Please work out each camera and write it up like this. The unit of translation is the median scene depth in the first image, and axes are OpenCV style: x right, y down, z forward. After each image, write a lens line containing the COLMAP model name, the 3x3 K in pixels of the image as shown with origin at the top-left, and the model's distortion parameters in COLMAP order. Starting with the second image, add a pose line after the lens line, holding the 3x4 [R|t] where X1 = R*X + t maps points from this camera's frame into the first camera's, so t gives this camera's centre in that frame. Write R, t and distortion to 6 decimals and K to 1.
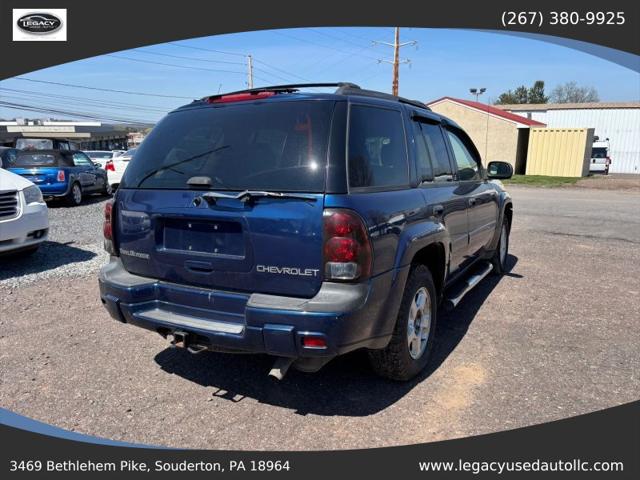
lens RADIAL K [[482.5, 0, 320.0], [0, 482.5, 240.0], [0, 0, 1]] dist [0.023065, -0.009277]
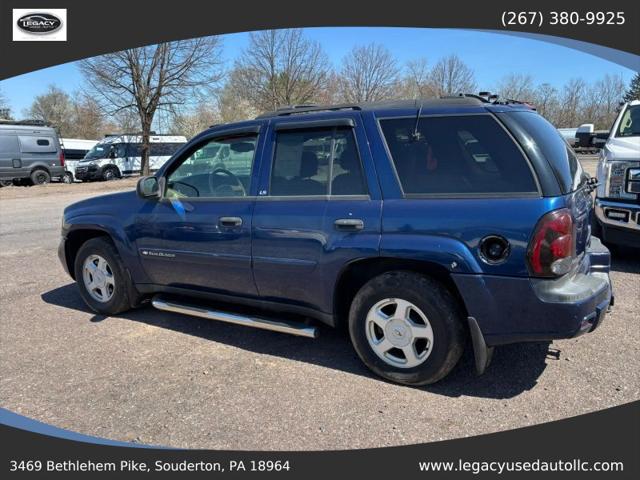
lens RADIAL K [[484.2, 0, 319.2], [0, 484.2, 235.8], [0, 0, 1]] dist [0.047903, -0.052468]
pose [[0.023642, -0.165366, 0.985949, -1.351753], [0.197553, 0.967550, 0.157543, -0.269418], [-0.980007, 0.191052, 0.055544, 1.444984]]
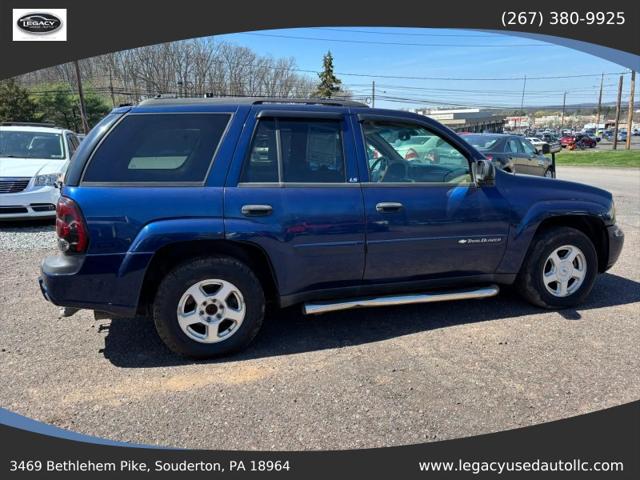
lens RADIAL K [[484.2, 0, 319.2], [0, 484.2, 235.8], [0, 0, 1]] dist [0.047903, -0.052468]
pose [[0.729592, 0.125235, -0.672318, 1.159154], [-0.110586, 0.991756, 0.064732, -0.098413], [0.674882, 0.027121, 0.737427, 0.378437]]
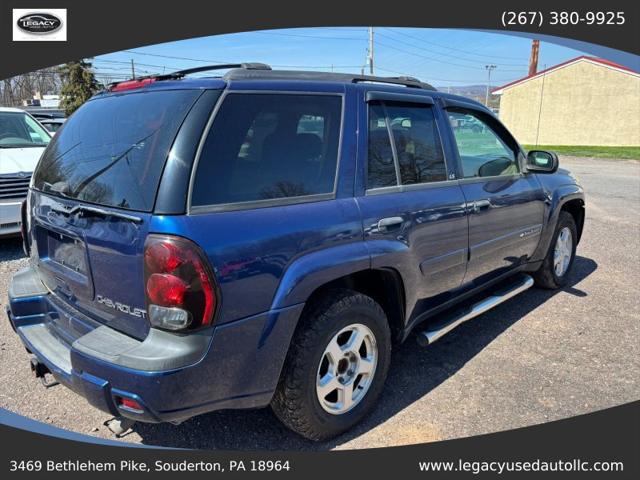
lens RADIAL K [[484.2, 0, 319.2], [0, 484.2, 235.8], [0, 0, 1]] dist [0.047903, -0.052468]
pose [[0.966491, 0.052614, -0.251252, 0.368617], [-0.038870, 0.997480, 0.059358, -0.094267], [0.253742, -0.047603, 0.966100, 0.251784]]
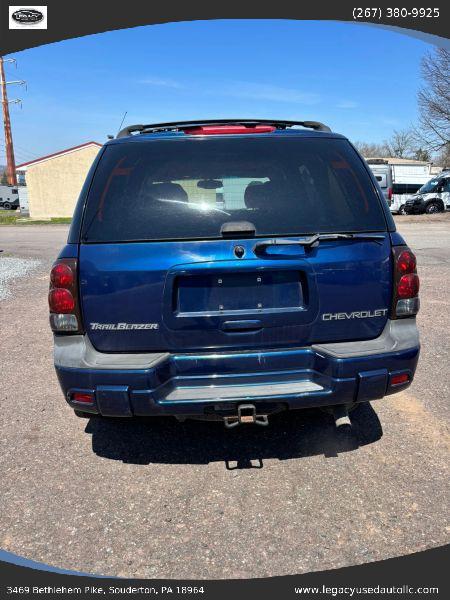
lens RADIAL K [[453.9, 0, 225.0], [0, 453.9, 300.0], [0, 0, 1]] dist [0.047903, -0.052468]
pose [[0.835587, -0.129255, 0.533937, -0.637611], [0.105766, 0.991594, 0.074526, -0.051180], [-0.539081, -0.005800, 0.842234, 0.301774]]
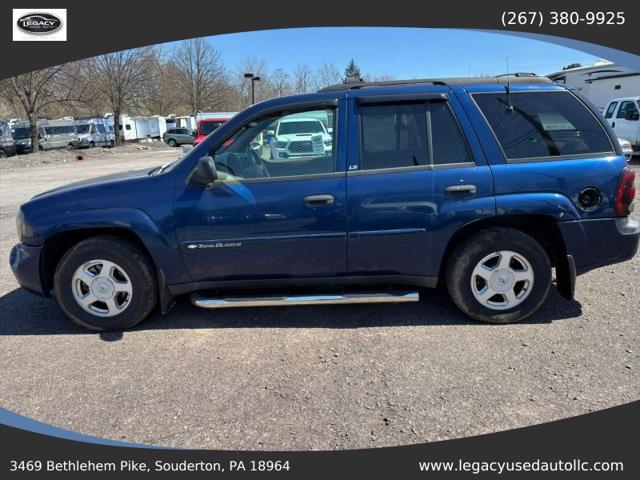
lens RADIAL K [[482.6, 0, 318.7], [0, 482.6, 245.2], [0, 0, 1]] dist [0.062167, -0.089158]
pose [[-0.467681, -0.189888, 0.863259, -1.169477], [0.190628, 0.931999, 0.308284, -0.414468], [-0.863096, 0.308740, -0.399681, 2.236135]]
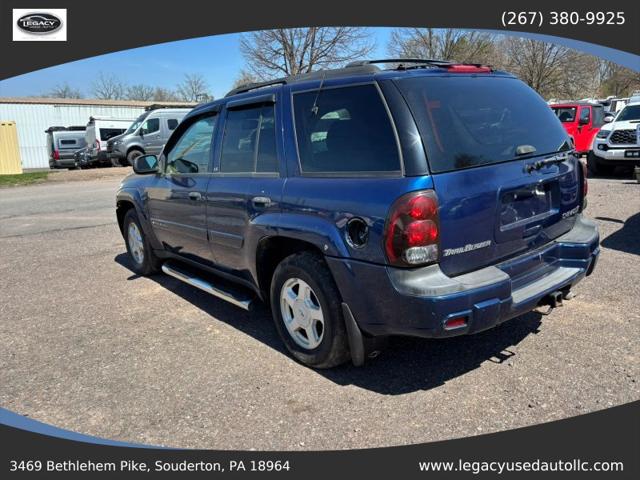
lens RADIAL K [[482.5, 0, 320.0], [0, 482.5, 240.0], [0, 0, 1]] dist [0.023065, -0.009277]
pose [[0.366658, -0.217561, 0.904560, -1.232102], [0.212322, 0.966183, 0.146319, -0.160618], [-0.905804, 0.138409, 0.400452, 0.903581]]
